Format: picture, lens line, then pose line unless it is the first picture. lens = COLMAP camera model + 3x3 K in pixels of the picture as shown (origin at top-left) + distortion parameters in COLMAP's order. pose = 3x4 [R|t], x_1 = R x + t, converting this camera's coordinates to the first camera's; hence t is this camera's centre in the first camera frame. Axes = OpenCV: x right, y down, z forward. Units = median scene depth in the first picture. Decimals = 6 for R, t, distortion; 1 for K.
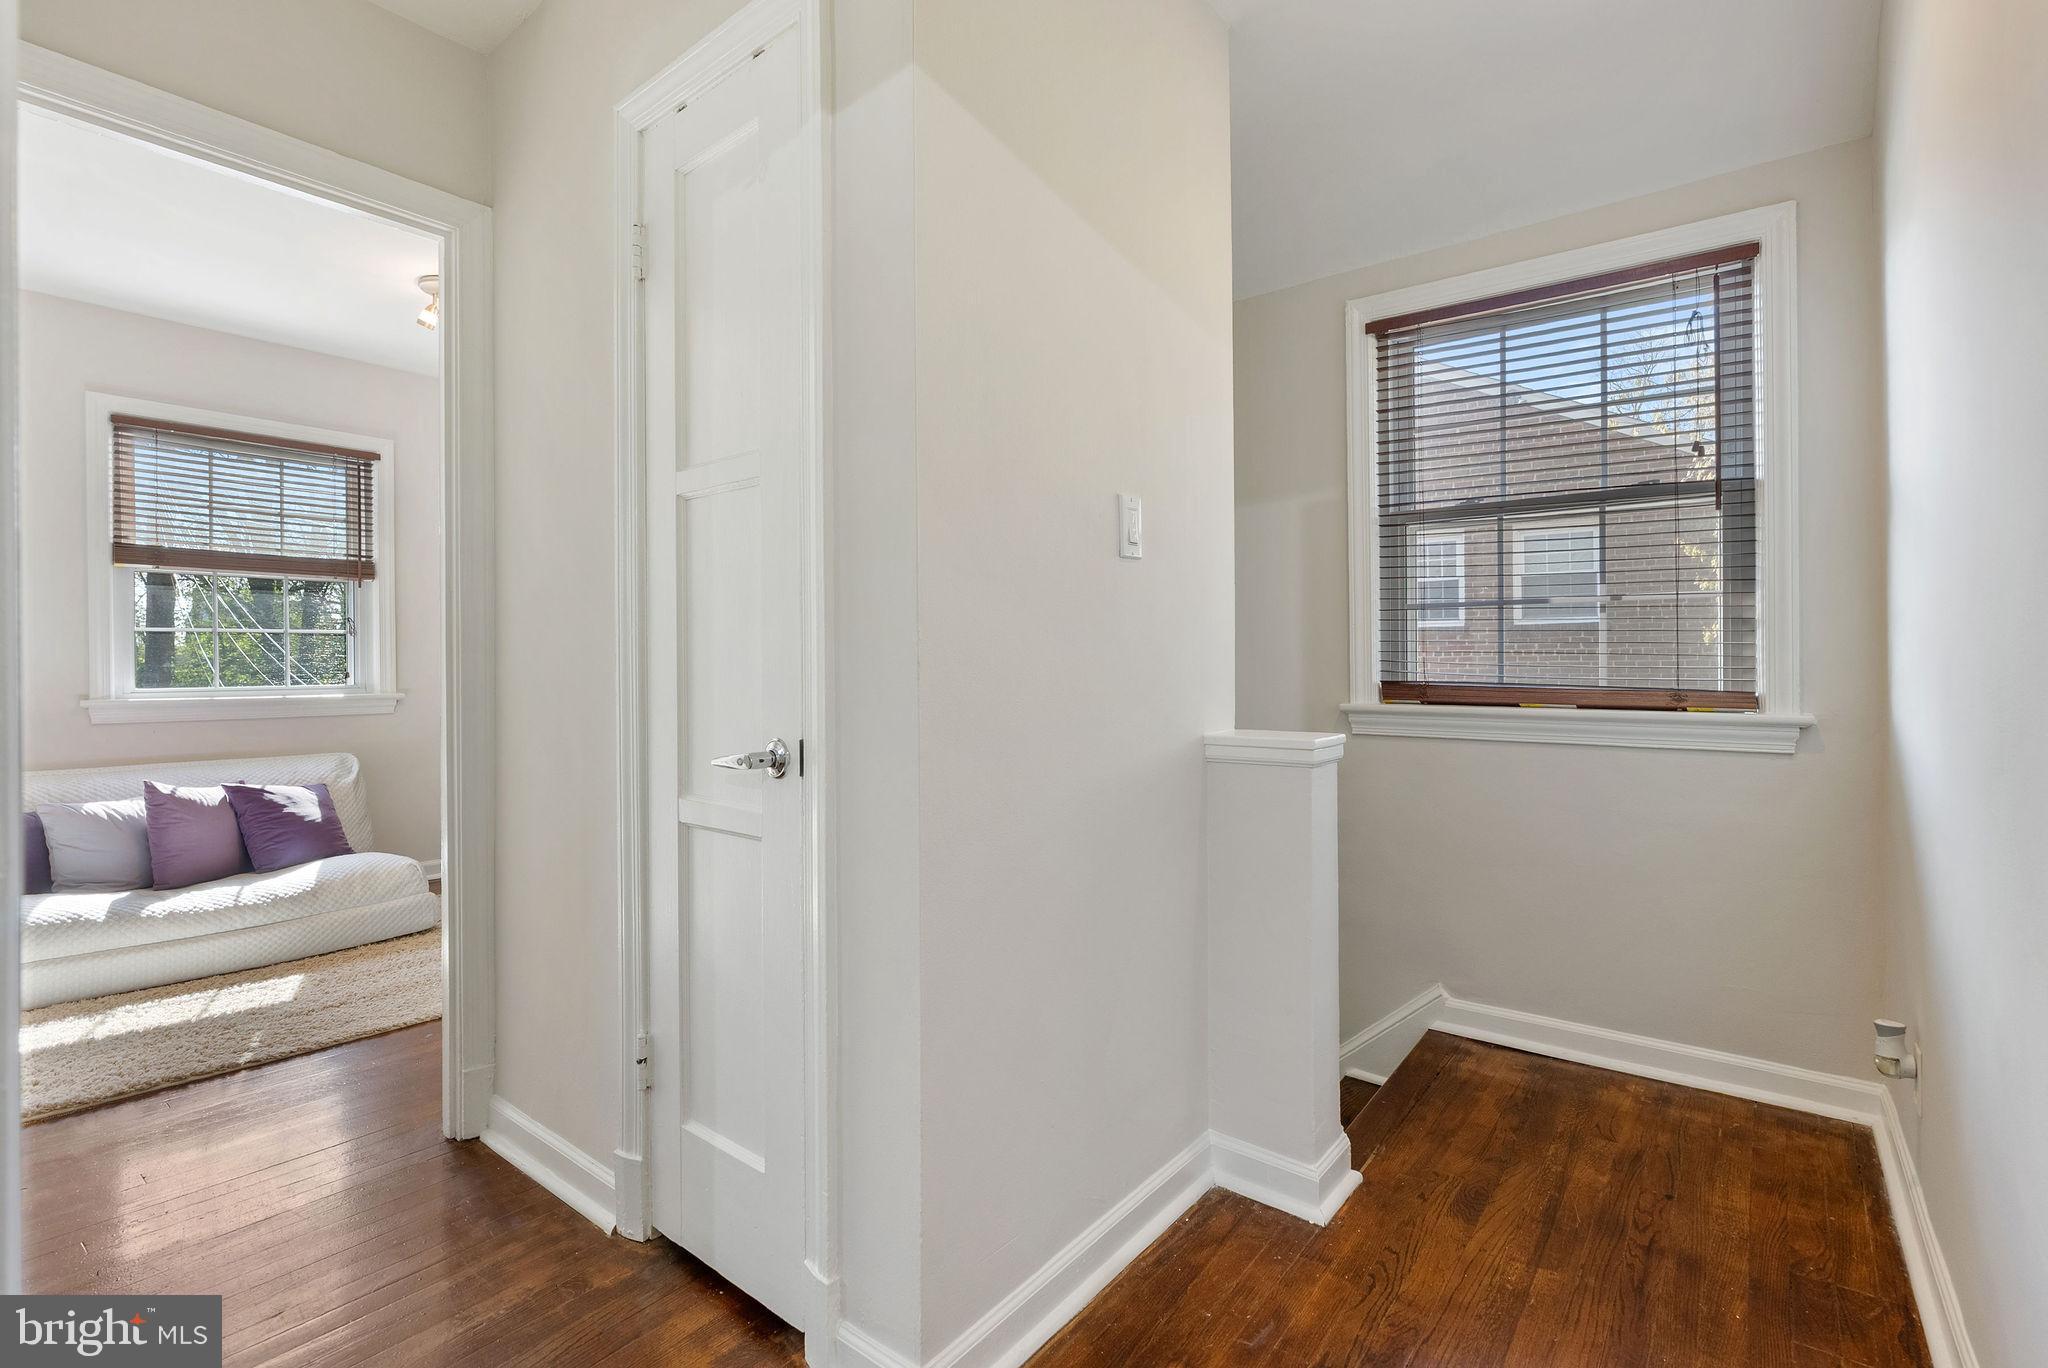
lens RADIAL K [[935.9, 0, 1023.7], [0, 935.9, 673.8], [0, 0, 1]] dist [-0.007868, 0.003815]
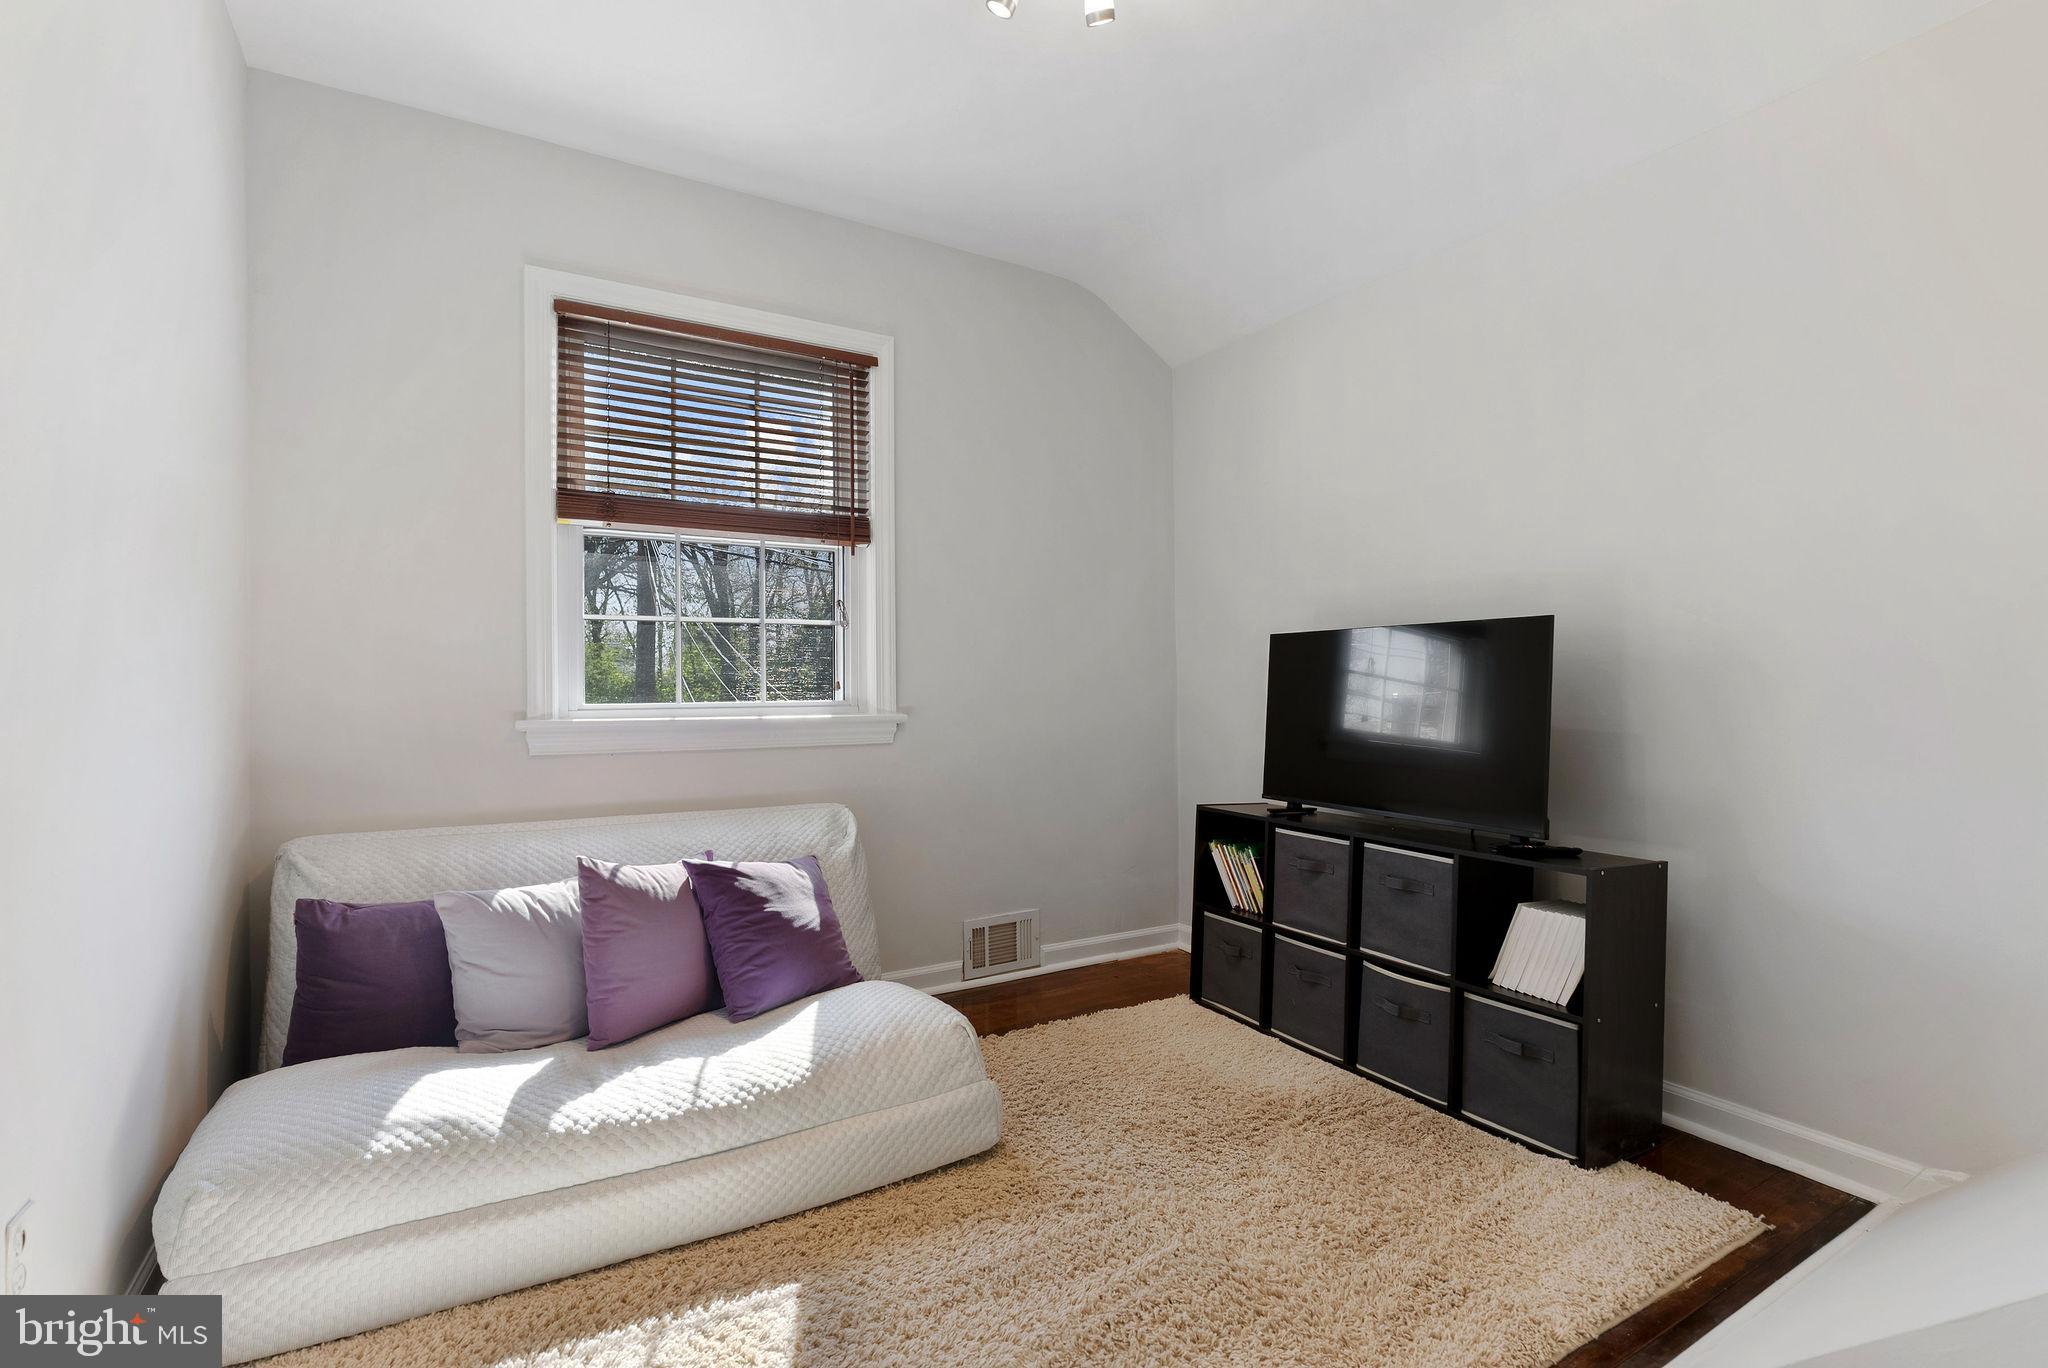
lens RADIAL K [[935.9, 0, 1024.9], [0, 935.9, 687.7], [0, 0, 1]] dist [-0.007868, 0.003815]
pose [[0.933527, -0.001791, -0.358502, -0.413301], [-0.002205, 0.999940, -0.010736, 0.011020], [0.358500, 0.010813, 0.933467, 0.486936]]
